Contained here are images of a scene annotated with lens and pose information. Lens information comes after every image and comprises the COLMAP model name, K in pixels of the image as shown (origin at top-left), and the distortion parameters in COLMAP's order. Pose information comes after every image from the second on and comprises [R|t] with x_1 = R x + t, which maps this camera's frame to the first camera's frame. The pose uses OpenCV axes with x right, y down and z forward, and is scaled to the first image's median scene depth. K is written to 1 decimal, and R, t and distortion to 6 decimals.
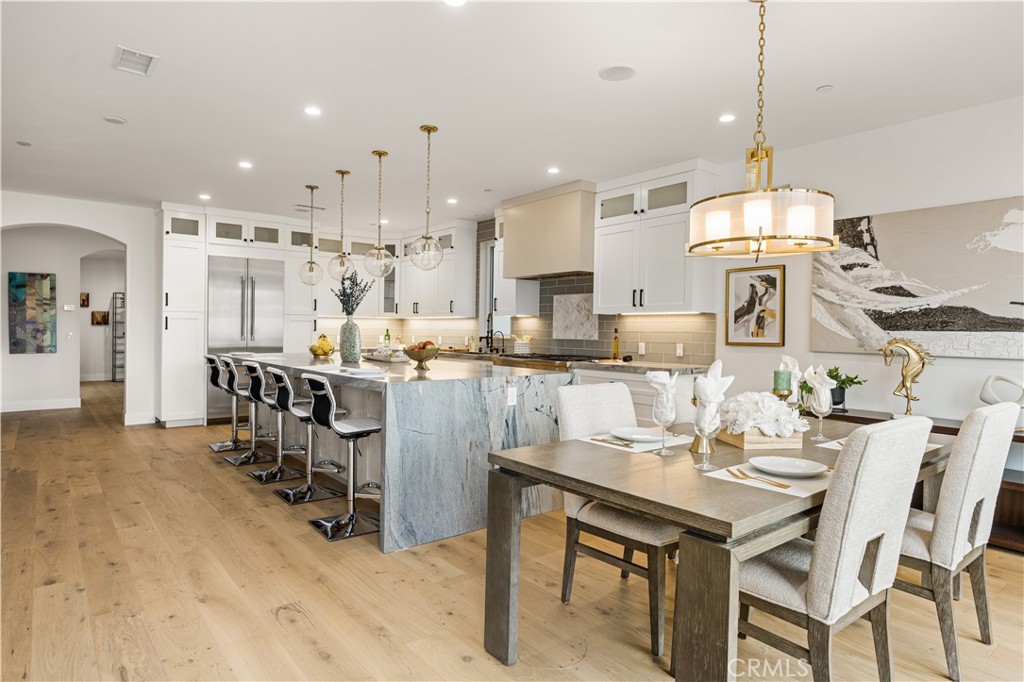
lens RADIAL K [[584.3, 0, 512.5], [0, 584.3, 334.6], [0, 0, 1]] dist [-0.001209, -0.000598]
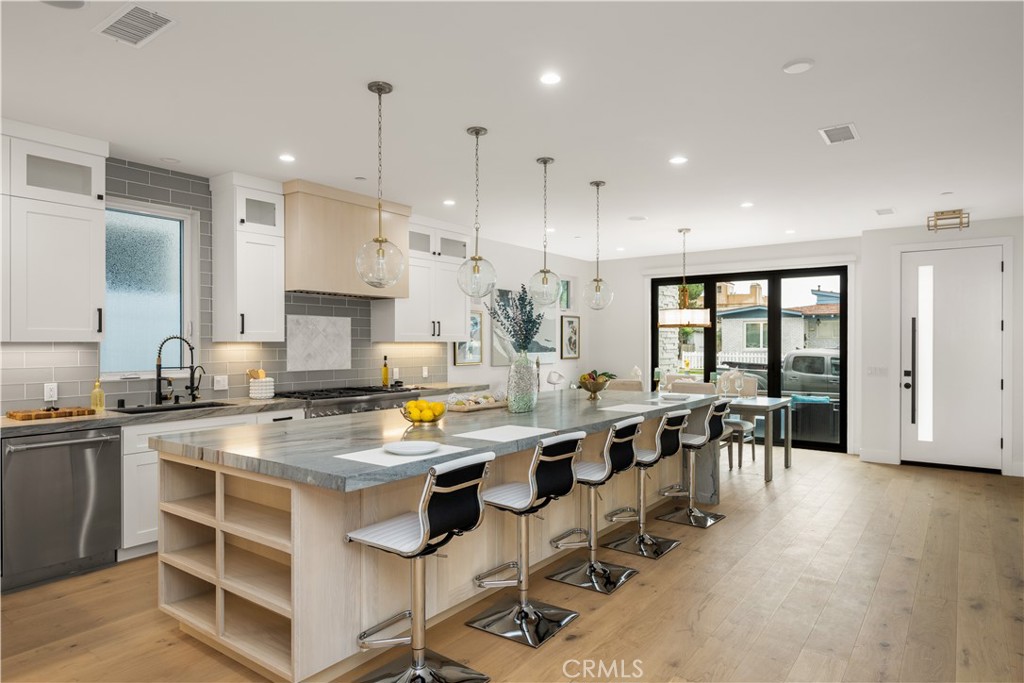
lens RADIAL K [[609.3, 0, 522.8], [0, 609.3, 345.6], [0, 0, 1]] dist [0.004510, 0.000926]
pose [[-0.263205, -0.016791, 0.964594, -0.835681], [0.002937, 0.999830, 0.018206, -0.043184], [-0.964735, 0.007624, -0.263111, 0.976506]]
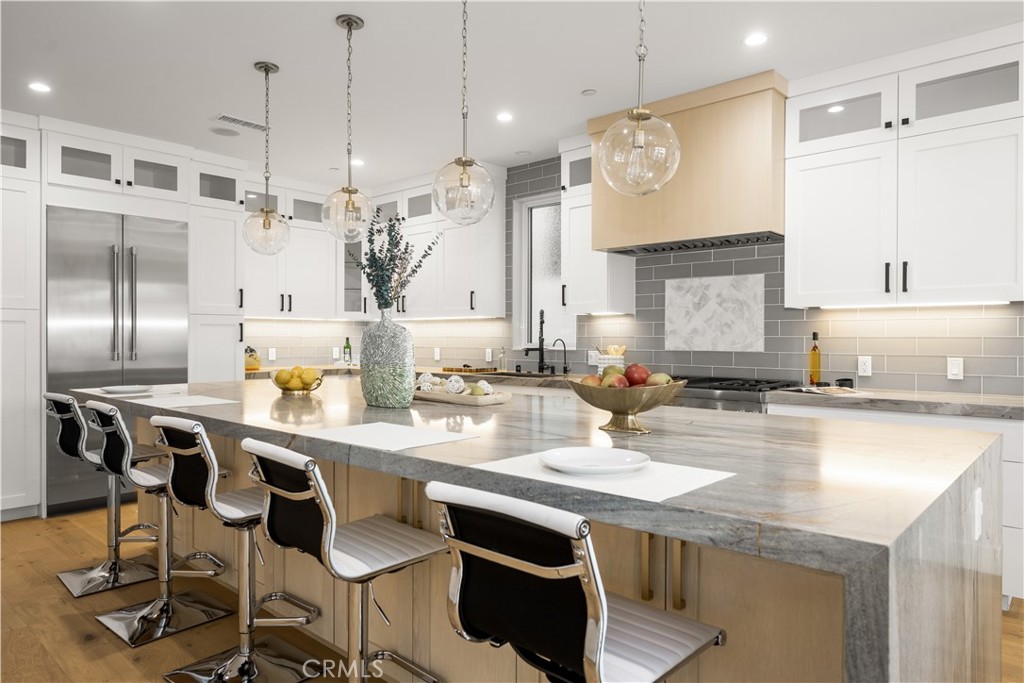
lens RADIAL K [[651.6, 0, 512.0], [0, 651.6, 341.5], [0, 0, 1]] dist [0.000034, -0.000368]
pose [[0.988217, -0.010501, 0.152700, -0.208188], [0.010623, 0.999944, 0.000013, -0.004232], [-0.152692, 0.001610, 0.988273, 0.372804]]
